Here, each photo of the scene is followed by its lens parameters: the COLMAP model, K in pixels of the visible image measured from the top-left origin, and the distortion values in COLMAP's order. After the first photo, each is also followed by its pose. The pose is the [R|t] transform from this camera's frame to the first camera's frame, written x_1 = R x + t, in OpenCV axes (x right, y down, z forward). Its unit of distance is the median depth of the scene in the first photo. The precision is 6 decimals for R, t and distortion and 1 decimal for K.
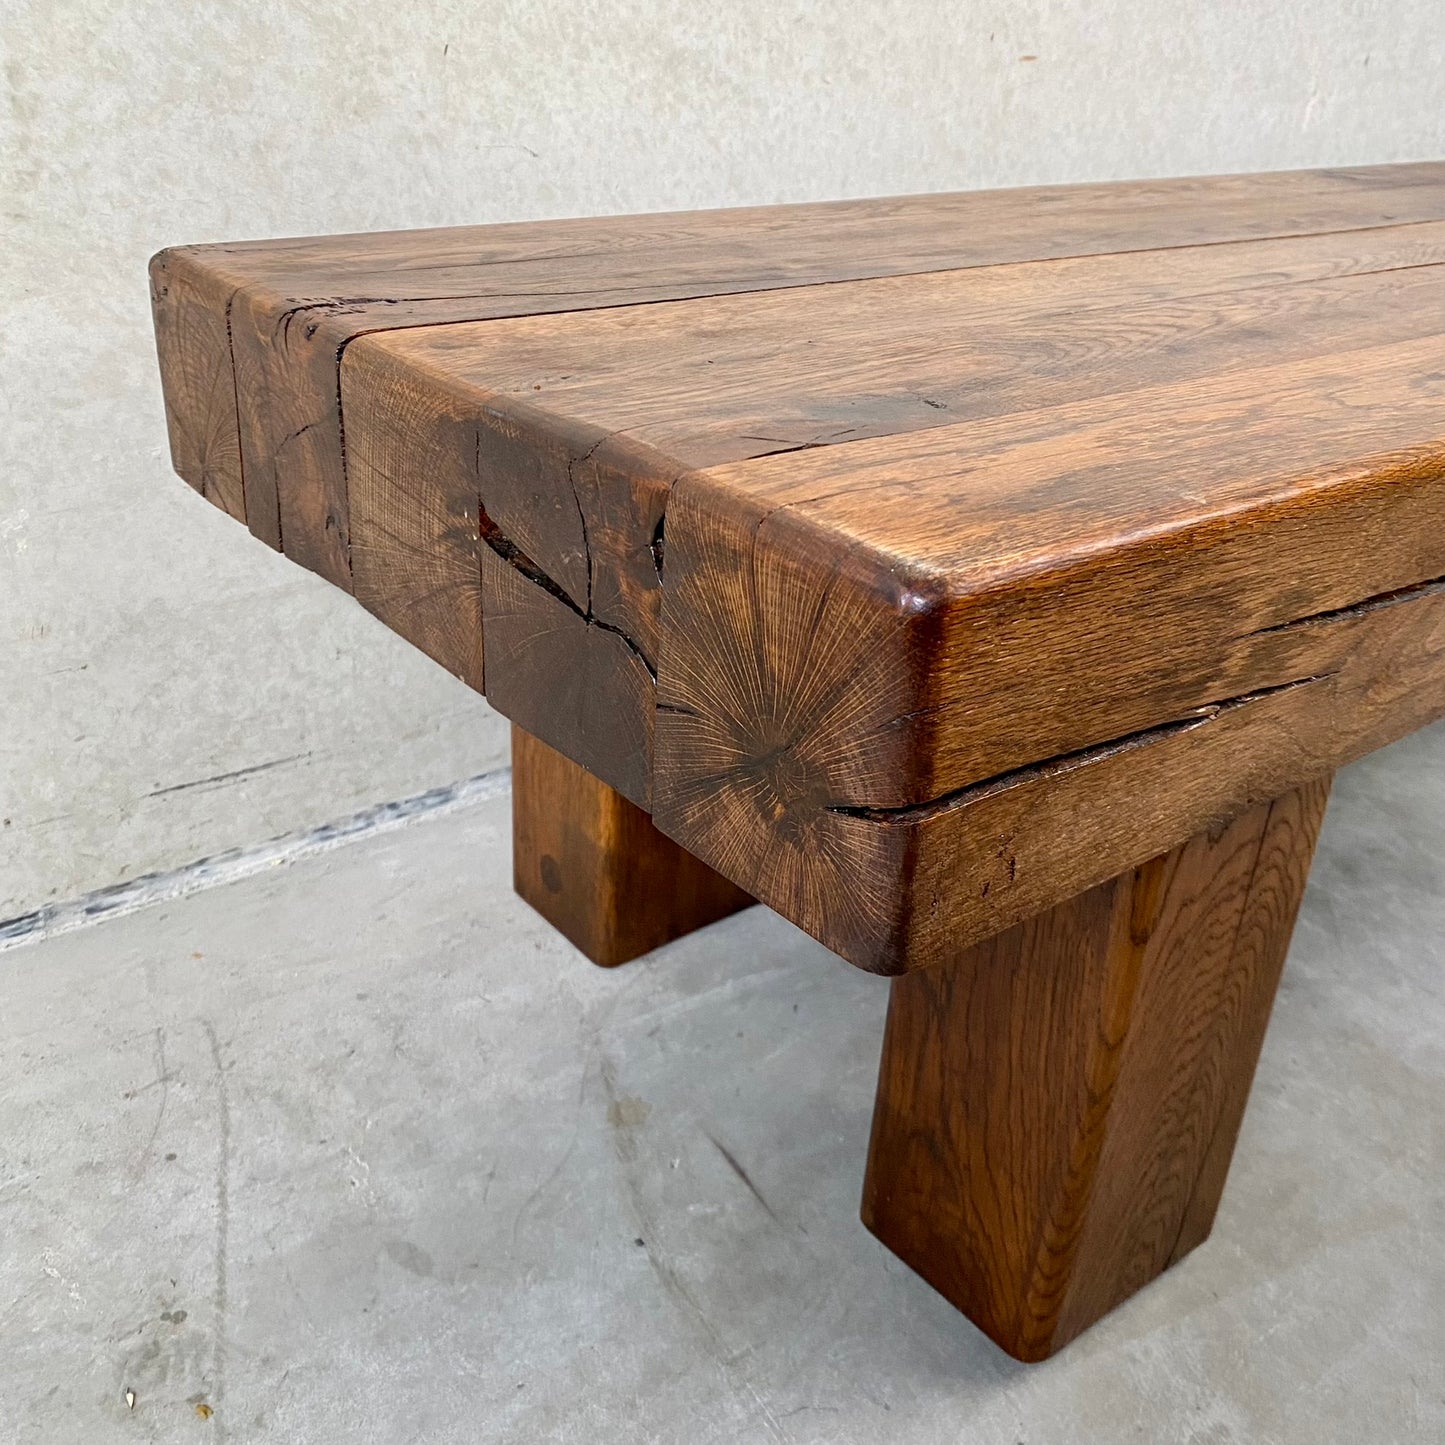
lens RADIAL K [[1490.4, 0, 742.7], [0, 1490.4, 689.6], [0, 0, 1]] dist [-0.038000, 0.065663]
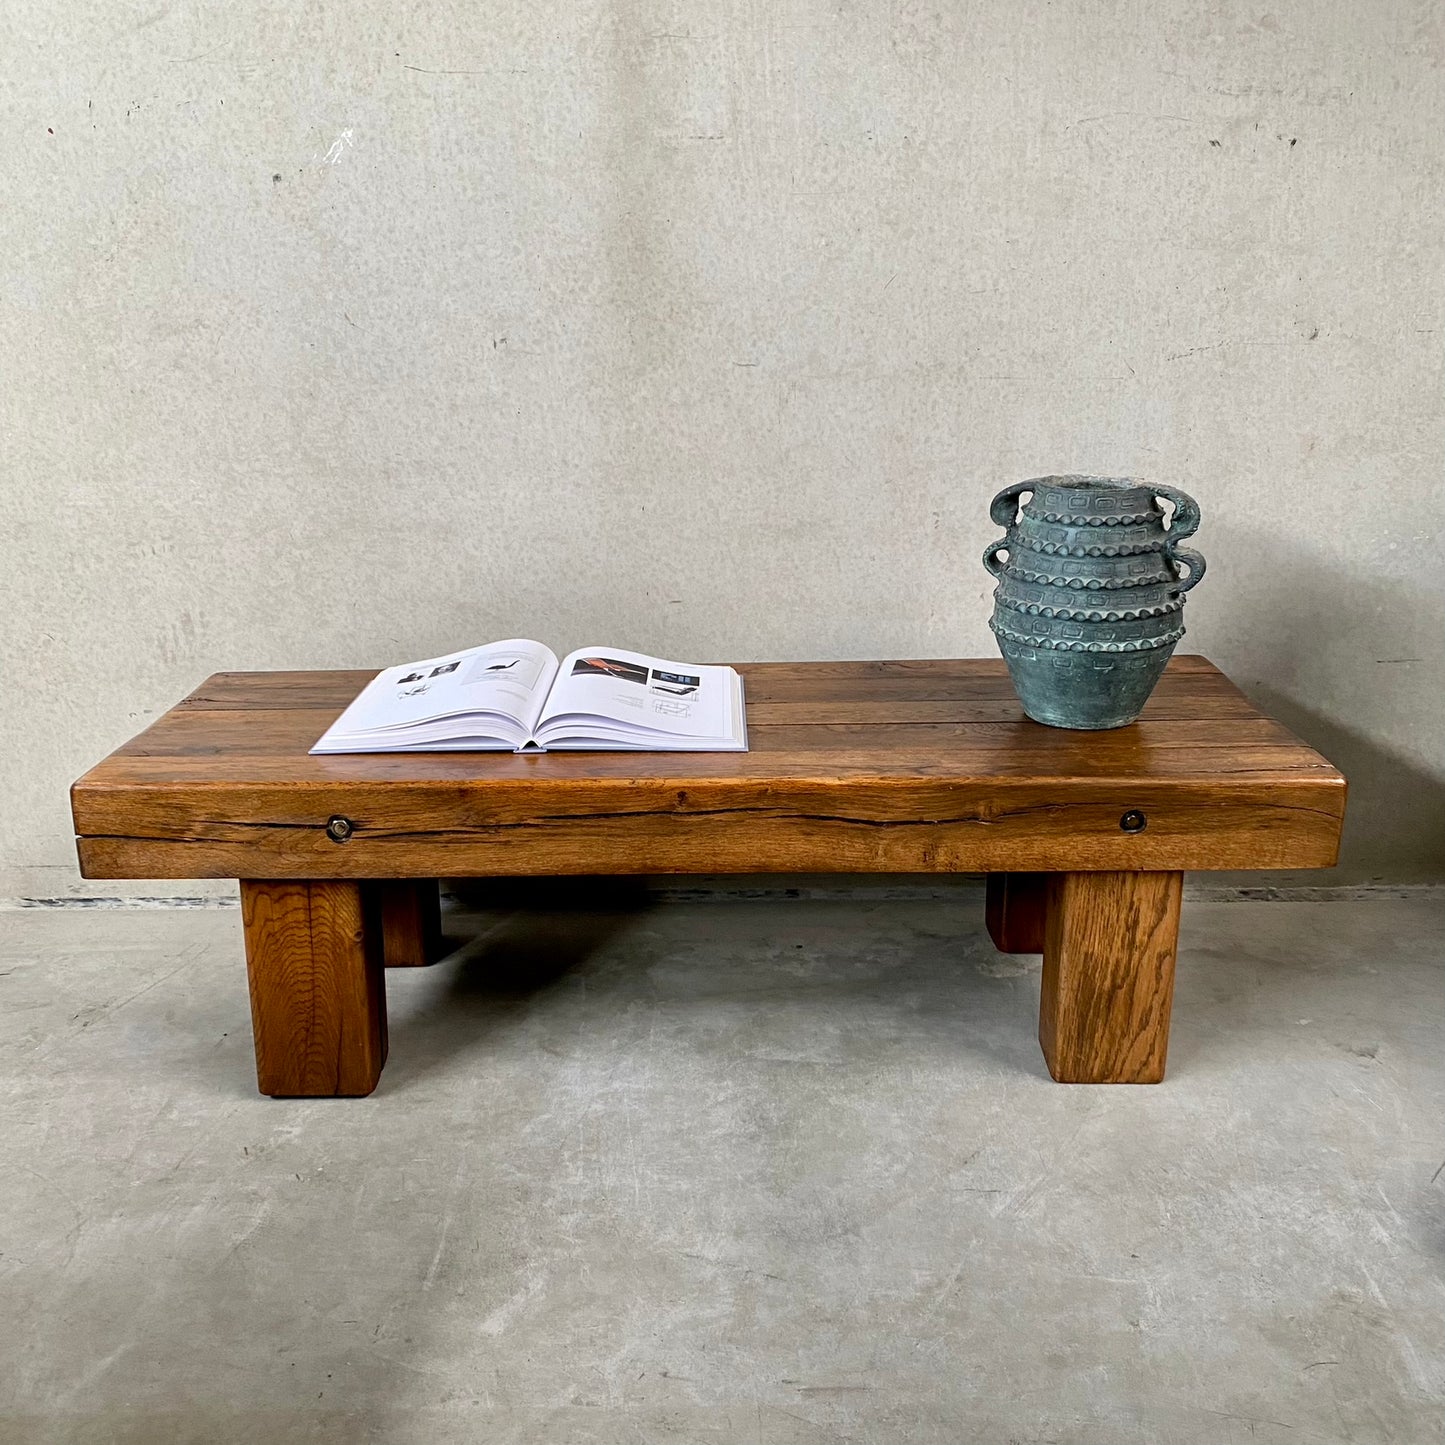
lens RADIAL K [[1460.8, 0, 719.4], [0, 1460.8, 703.2], [0, 0, 1]] dist [0.171812, -0.489647]
pose [[0.782443, 0.111873, -0.612590, 2.210746], [-0.223750, 0.968542, -0.108912, -0.129462], [0.581135, 0.222284, 0.782861, -0.748930]]
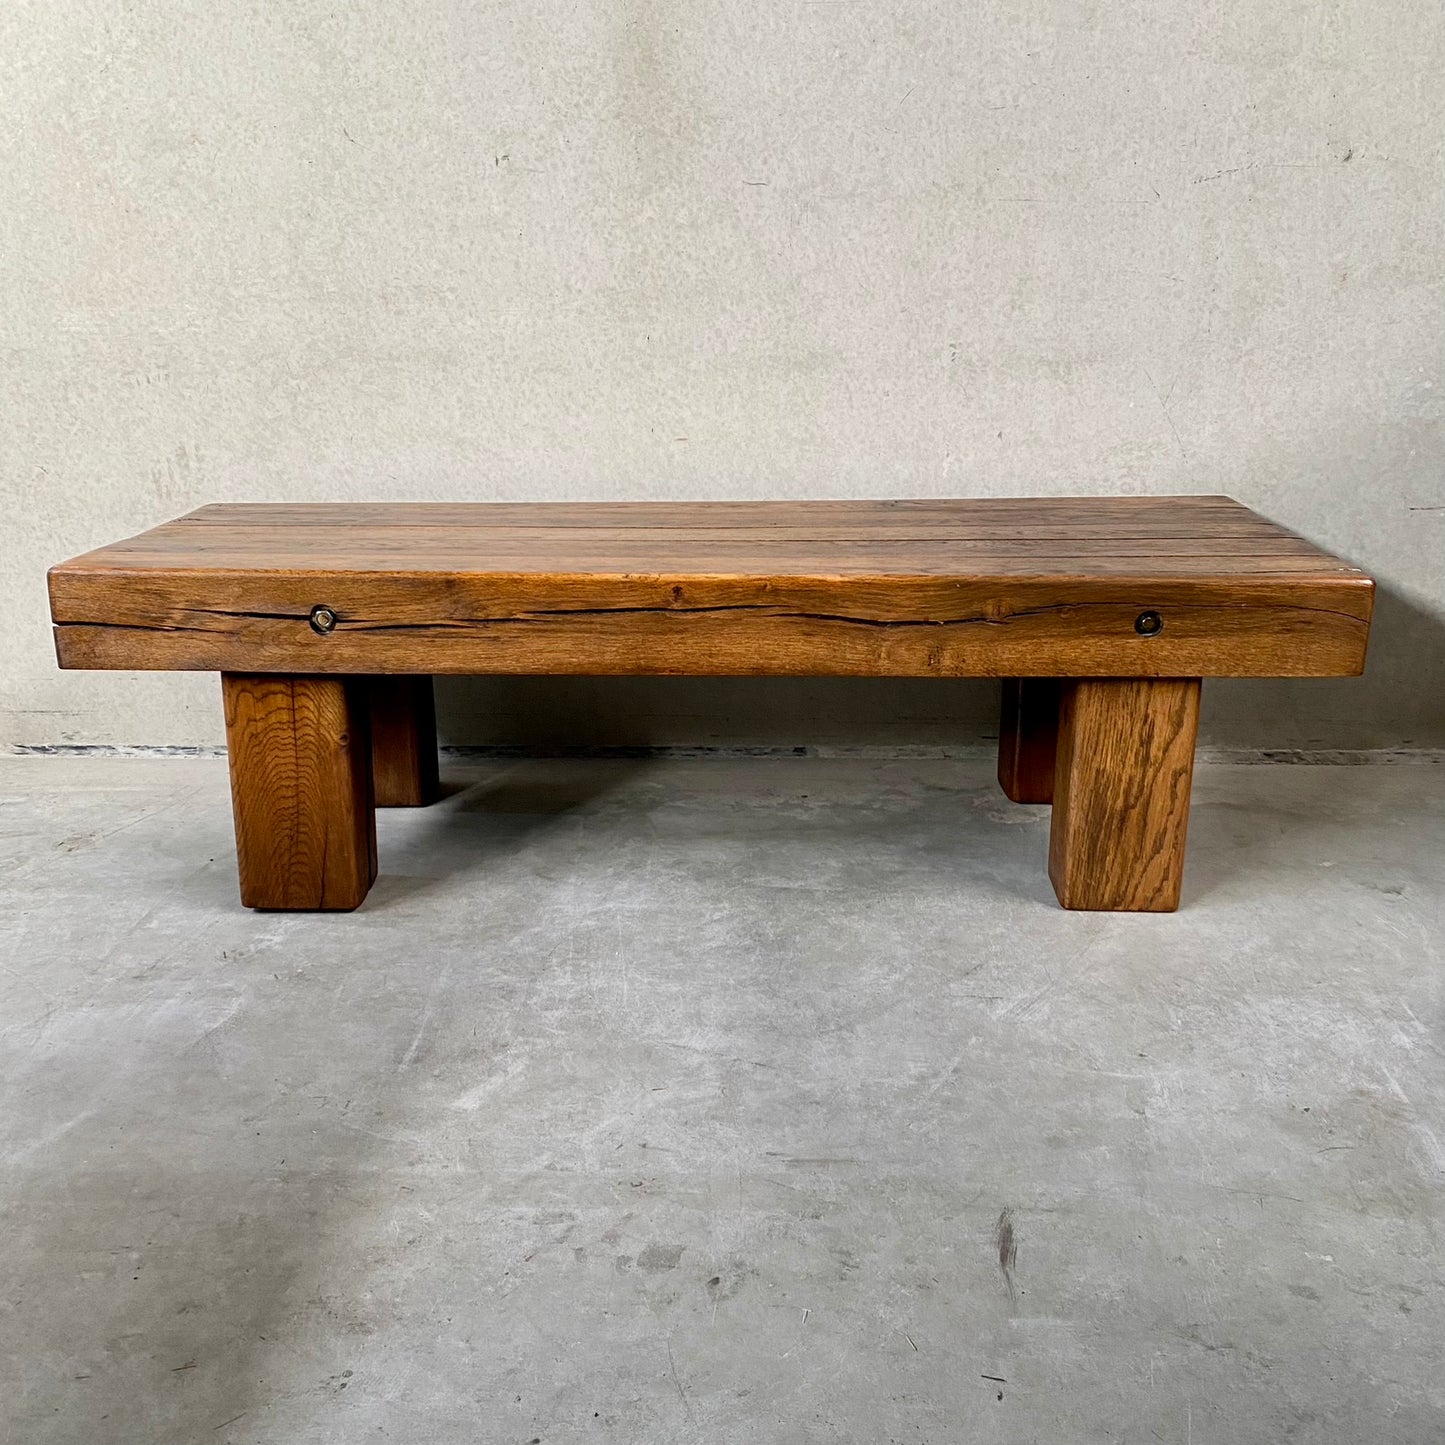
lens RADIAL K [[1460.8, 0, 719.4], [0, 1460.8, 703.2], [0, 0, 1]] dist [0.171812, -0.489647]
pose [[0.767858, 0.122084, -0.628880, 2.233115], [-0.237896, 0.965817, -0.102976, 0.149120], [0.594811, 0.228679, 0.770653, -0.579776]]
